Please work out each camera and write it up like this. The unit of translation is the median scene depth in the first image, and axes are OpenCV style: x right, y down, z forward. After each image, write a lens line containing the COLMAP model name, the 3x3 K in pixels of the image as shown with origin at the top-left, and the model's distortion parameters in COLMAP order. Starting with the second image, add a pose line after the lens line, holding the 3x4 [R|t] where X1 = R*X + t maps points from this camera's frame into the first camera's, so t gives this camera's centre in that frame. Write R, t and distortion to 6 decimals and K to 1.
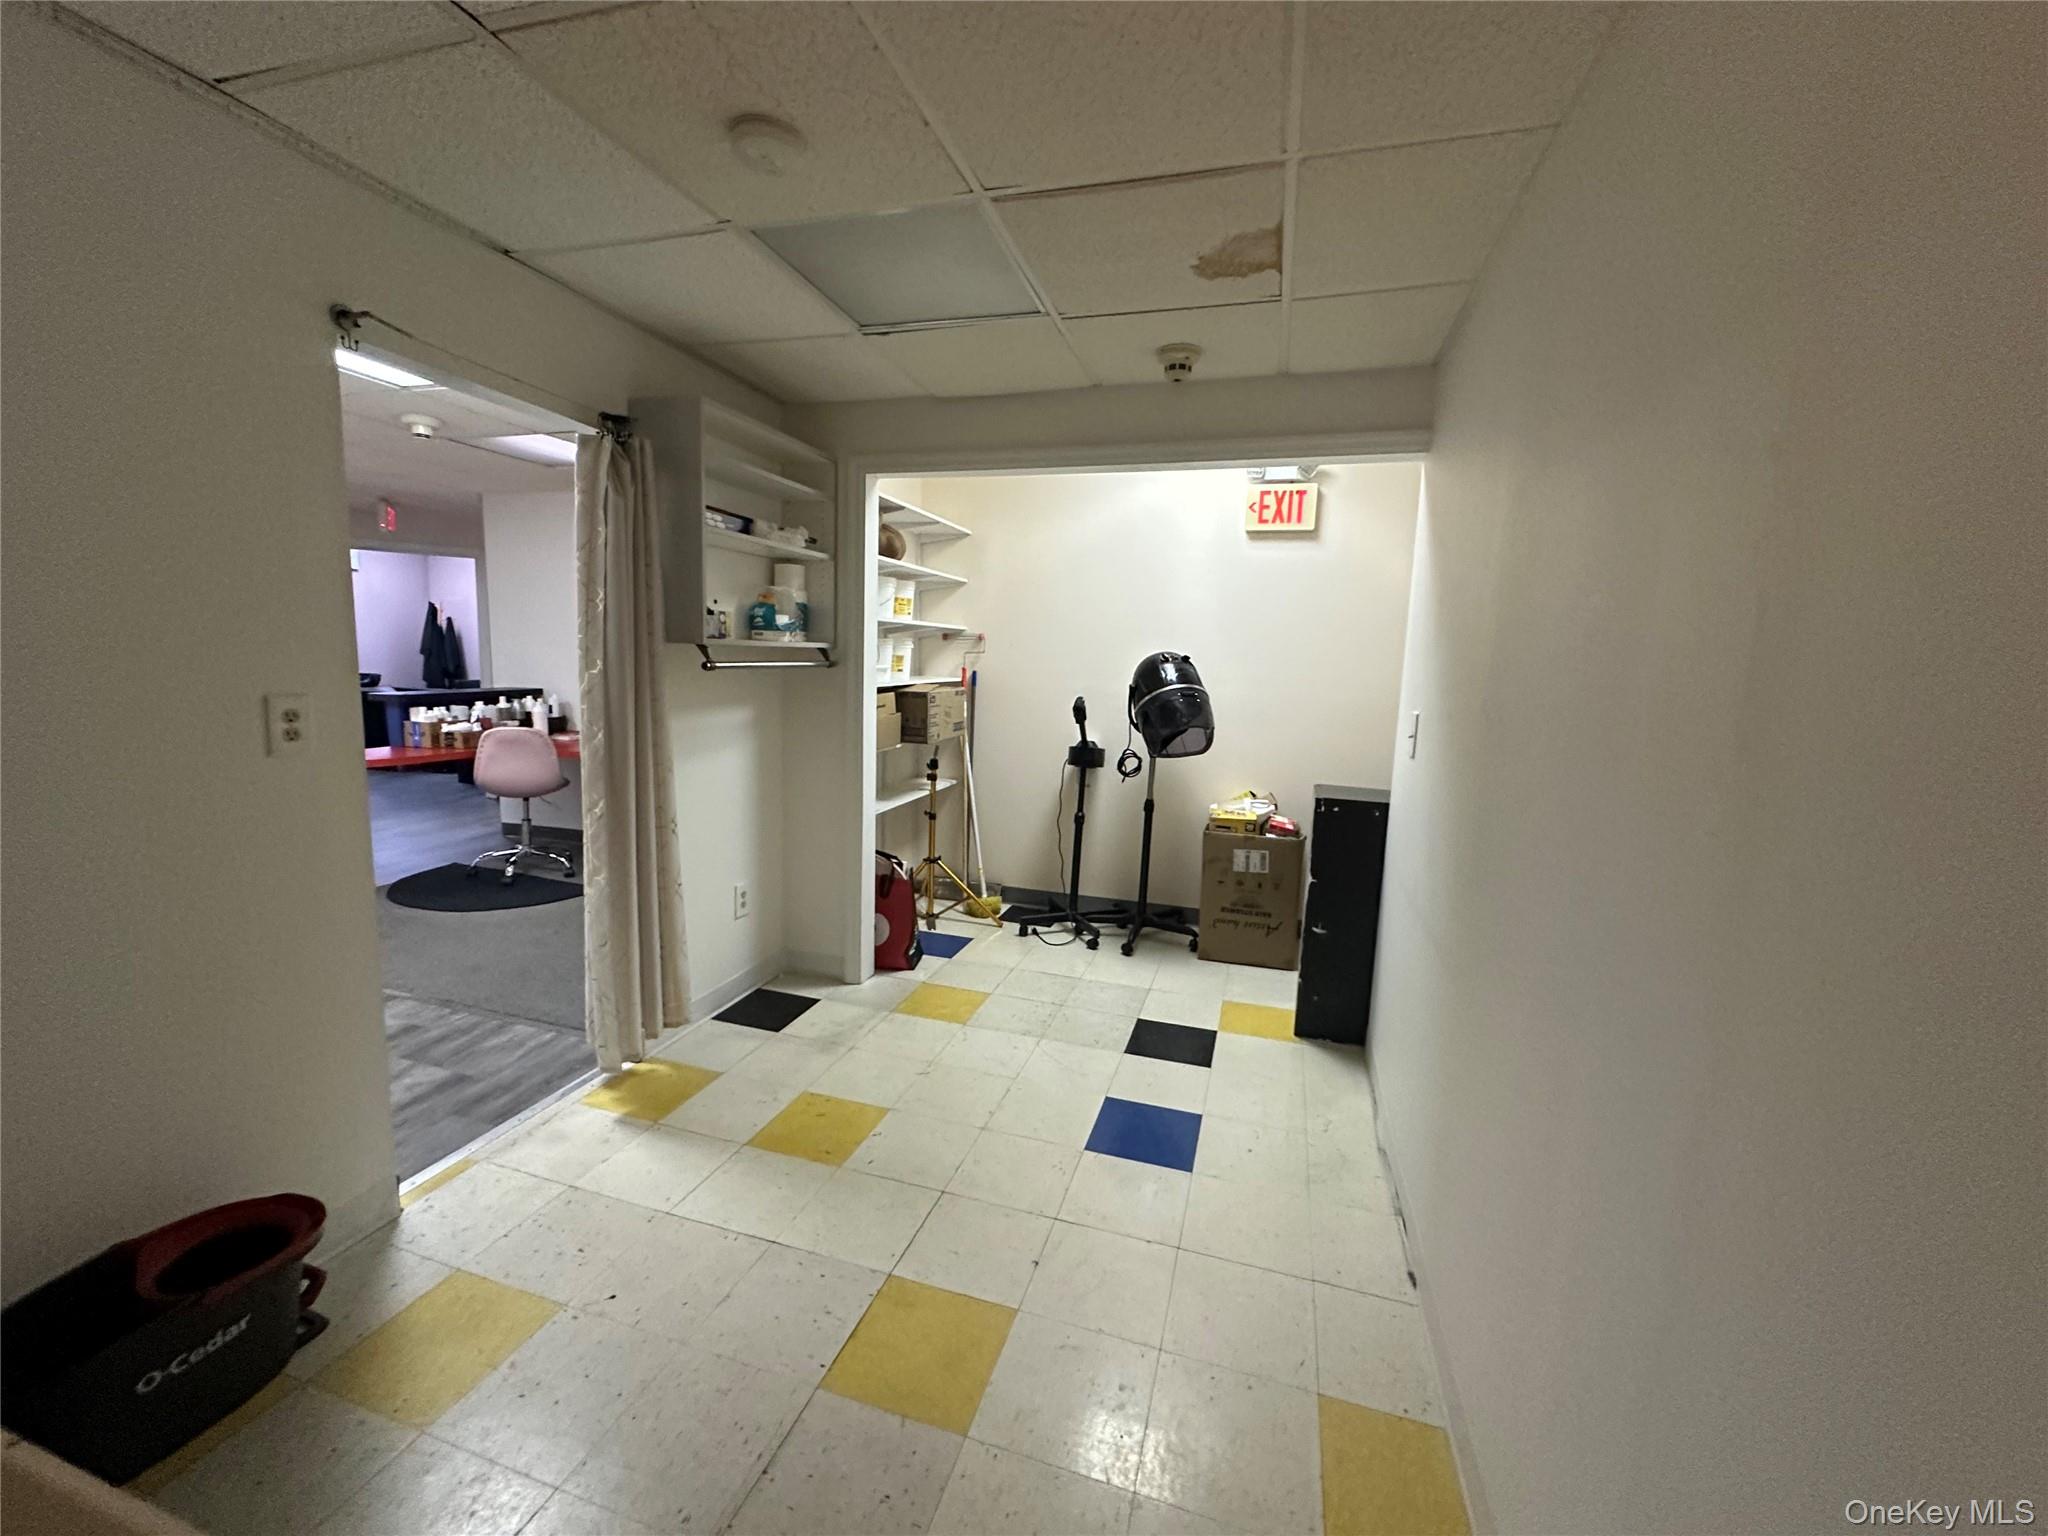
lens RADIAL K [[824.0, 0, 1017.2], [0, 824.0, 767.4], [0, 0, 1]] dist [-0.001953, -0.000098]
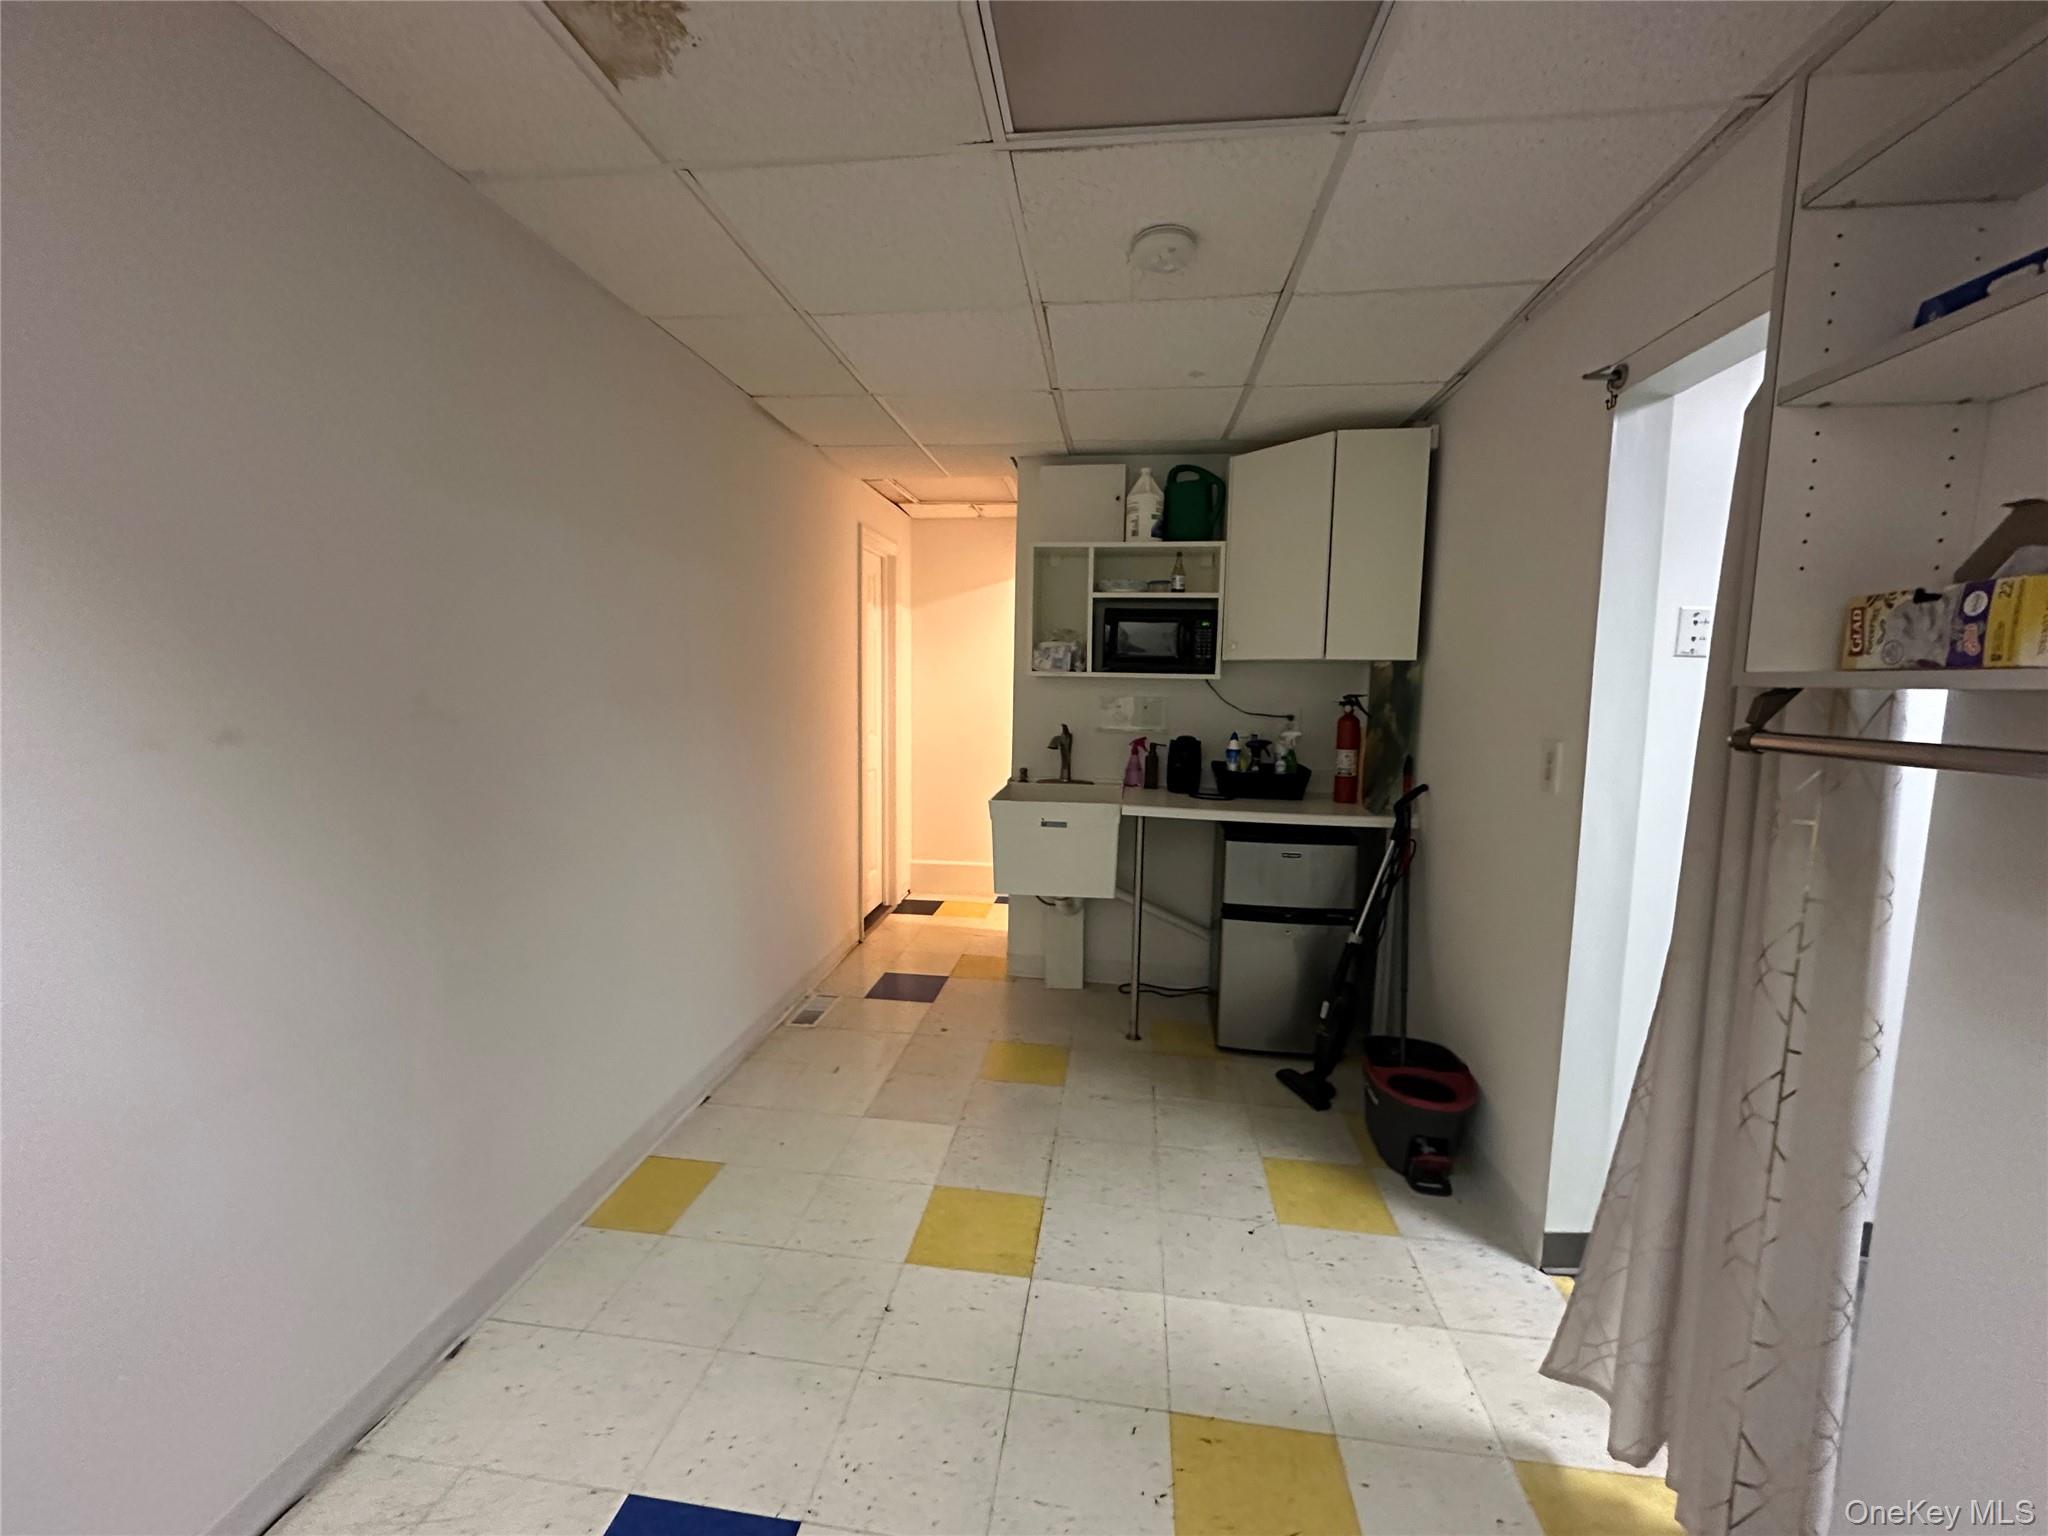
lens RADIAL K [[824.0, 0, 1018.2], [0, 824.0, 759.5], [0, 0, 1]] dist [-0.001953, -0.000098]
pose [[-0.980567, -0.035636, -0.192921, 0.060724], [-0.080104, 0.970384, 0.227900, -0.175350], [0.179086, 0.238925, -0.954381, 1.313895]]
